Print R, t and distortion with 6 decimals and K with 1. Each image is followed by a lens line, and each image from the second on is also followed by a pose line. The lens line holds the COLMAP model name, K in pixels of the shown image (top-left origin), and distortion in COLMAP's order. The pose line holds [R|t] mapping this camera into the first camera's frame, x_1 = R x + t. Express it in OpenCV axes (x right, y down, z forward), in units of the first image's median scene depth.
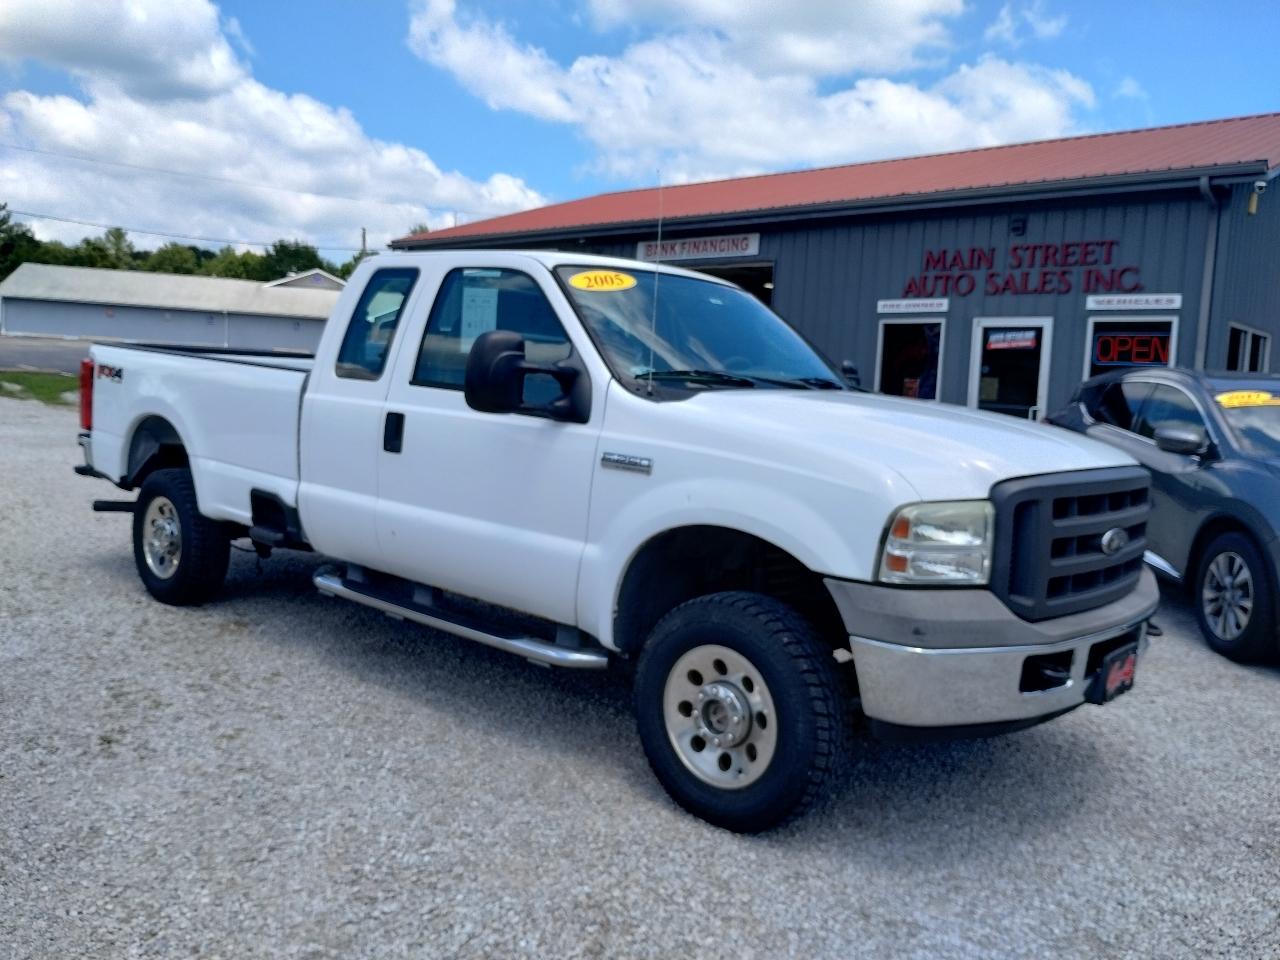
lens RADIAL K [[1139.1, 0, 637.9], [0, 1139.1, 501.9], [0, 0, 1]] dist [0.080166, -0.098646]
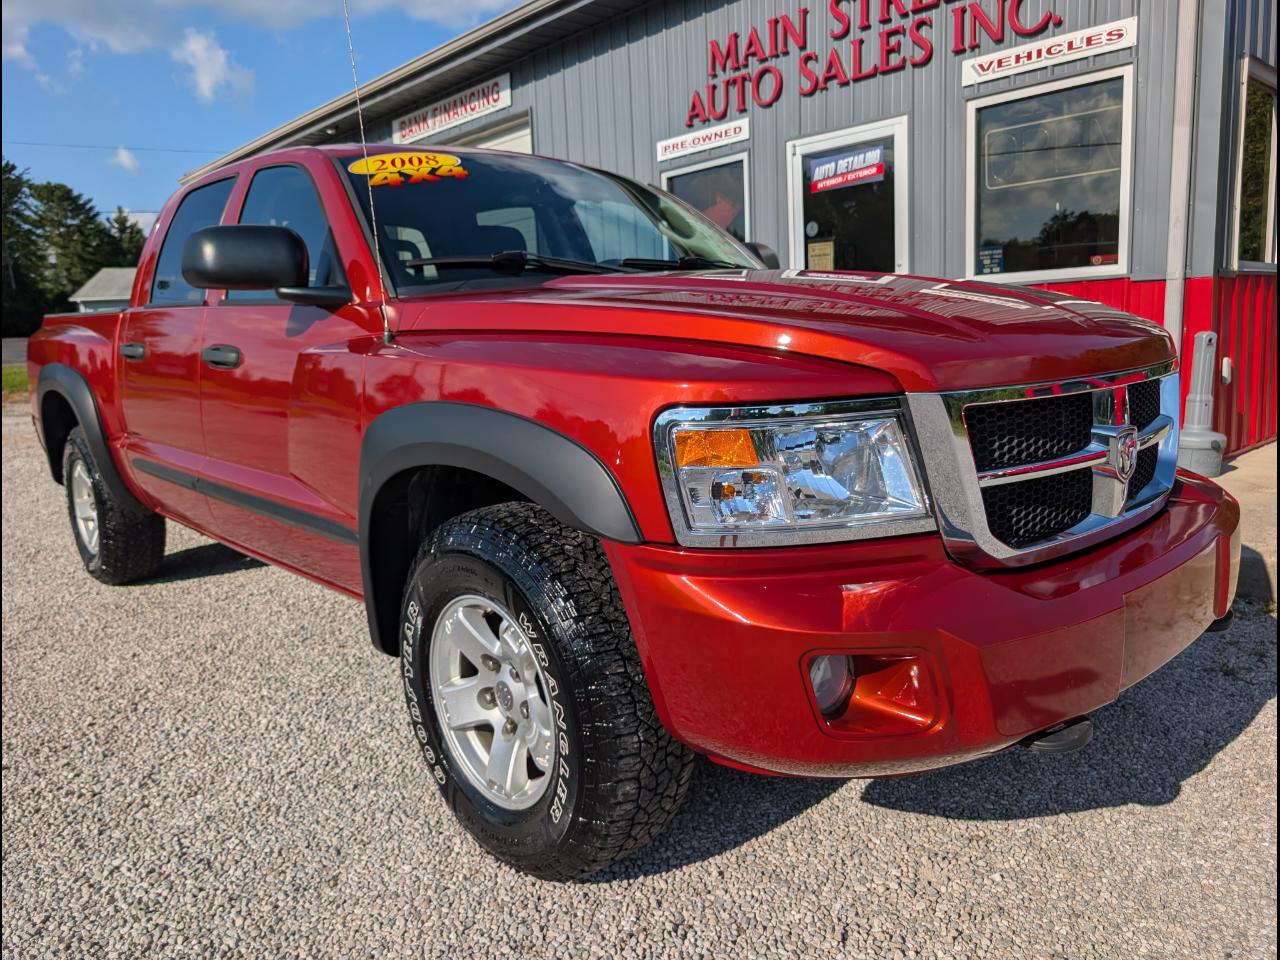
lens RADIAL K [[966.5, 0, 658.8], [0, 966.5, 486.3], [0, 0, 1]] dist [0.051282, -0.026988]
pose [[0.992002, -0.087009, -0.091439, 0.261573], [0.092195, 0.994270, 0.054098, -0.020323], [0.086208, -0.062095, 0.994340, 0.501129]]
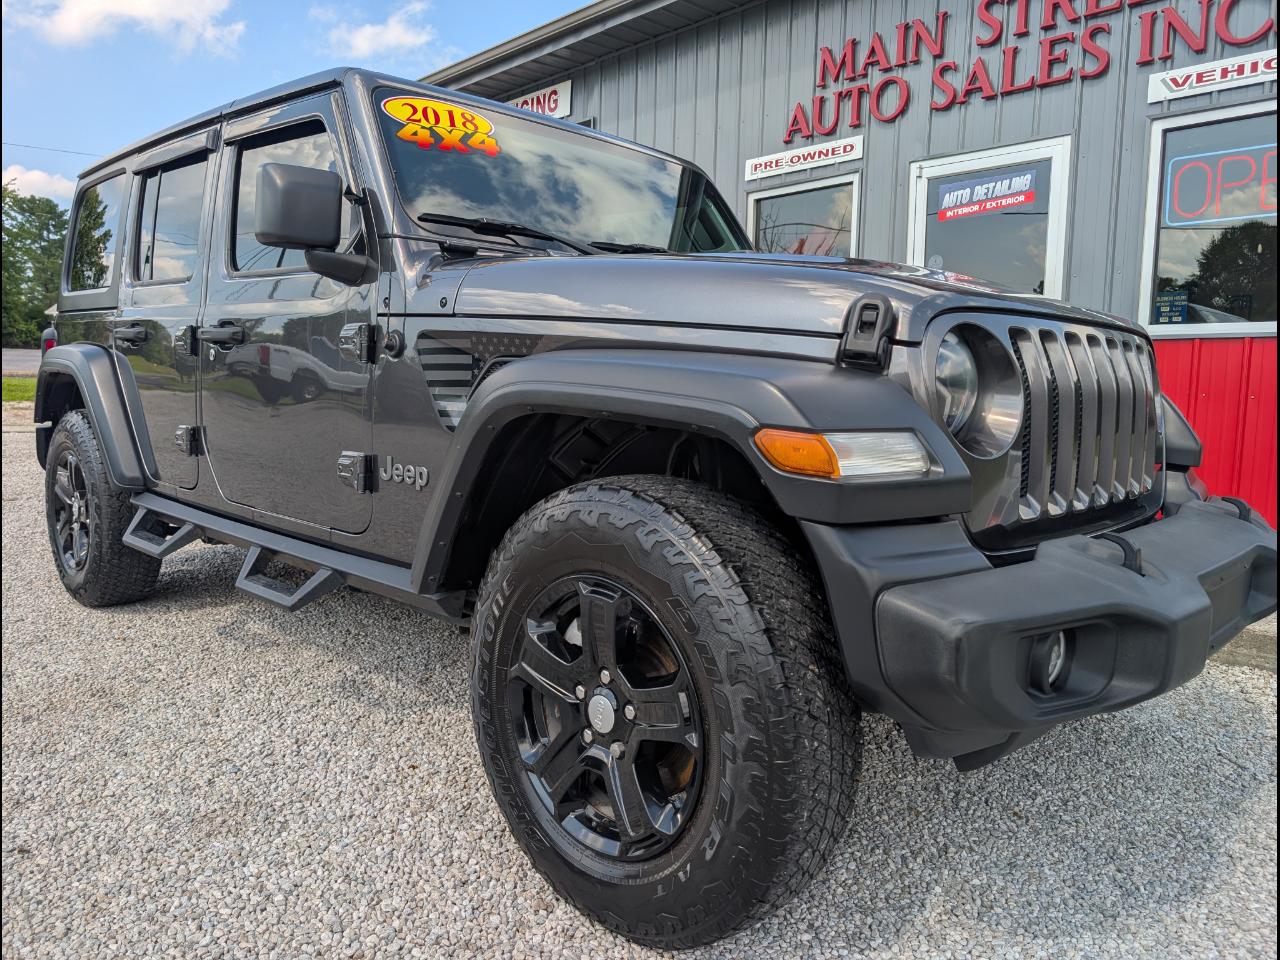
lens RADIAL K [[966.5, 0, 660.9], [0, 966.5, 490.7], [0, 0, 1]] dist [0.051282, -0.026988]
pose [[0.998144, -0.026456, -0.054858, 0.205515], [0.026573, 0.999646, 0.001413, -0.020548], [0.054801, -0.002868, 0.998493, 0.574069]]
